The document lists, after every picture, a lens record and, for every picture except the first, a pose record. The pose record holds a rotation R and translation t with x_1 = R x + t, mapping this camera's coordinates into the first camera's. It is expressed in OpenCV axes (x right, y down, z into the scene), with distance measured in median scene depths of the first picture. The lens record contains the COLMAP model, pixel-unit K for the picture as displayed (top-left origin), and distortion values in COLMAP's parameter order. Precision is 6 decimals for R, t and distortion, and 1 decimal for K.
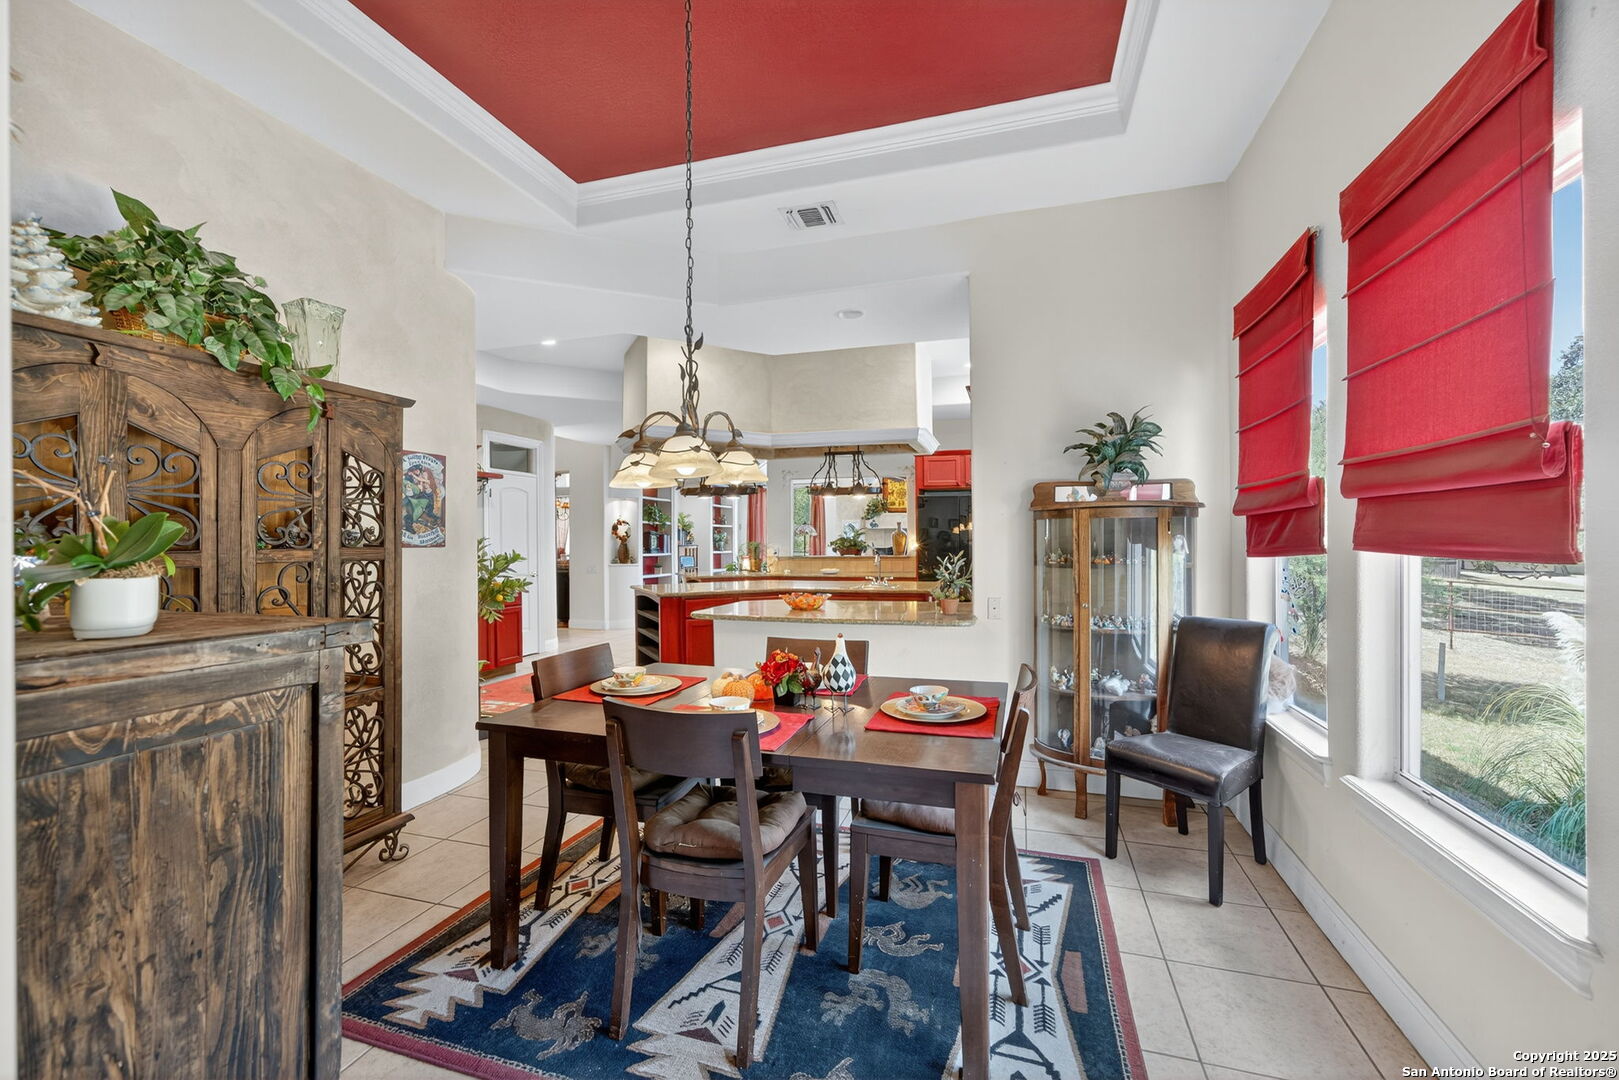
lens RADIAL K [[644.5, 0, 811.9], [0, 644.5, 545.1], [0, 0, 1]] dist [-0.001394, 0.000292]
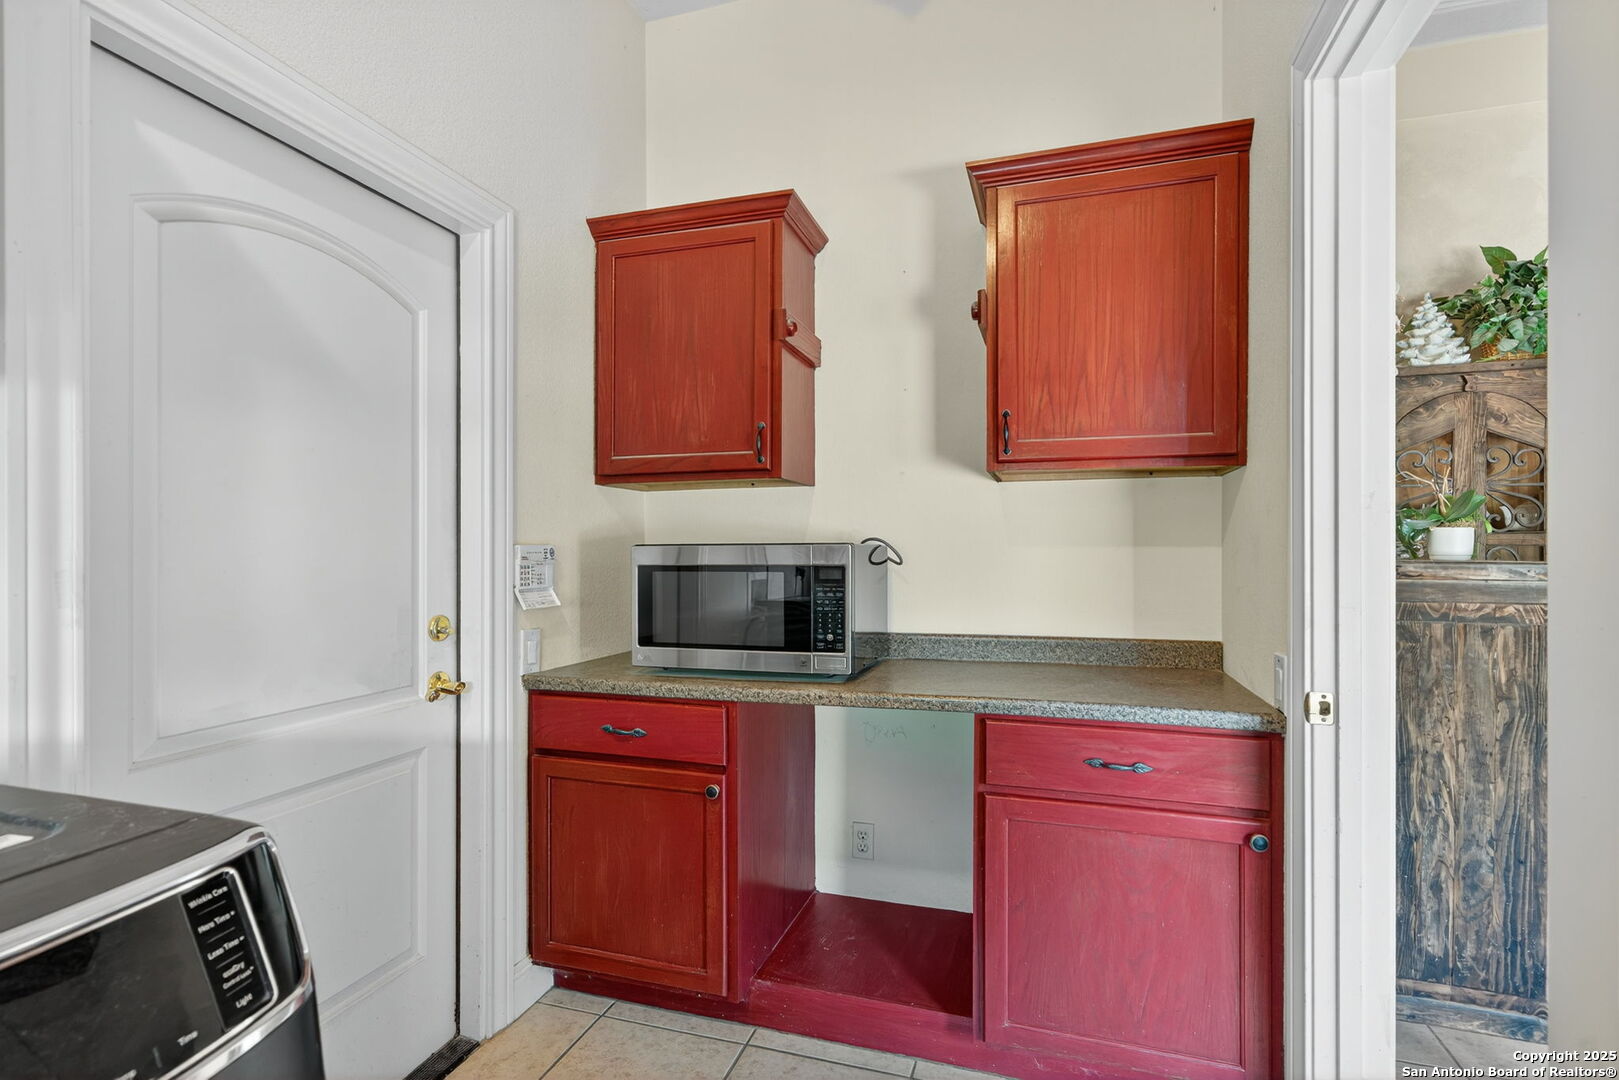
lens RADIAL K [[791.3, 0, 809.5], [0, 791.3, 540.0], [0, 0, 1]] dist [-0.001083, -0.000517]
pose [[0.007604, -0.010815, -0.999913, 1.002989], [-0.009901, 0.999892, -0.010890, 0.117304], [0.999922, 0.009983, 0.007496, -0.721807]]
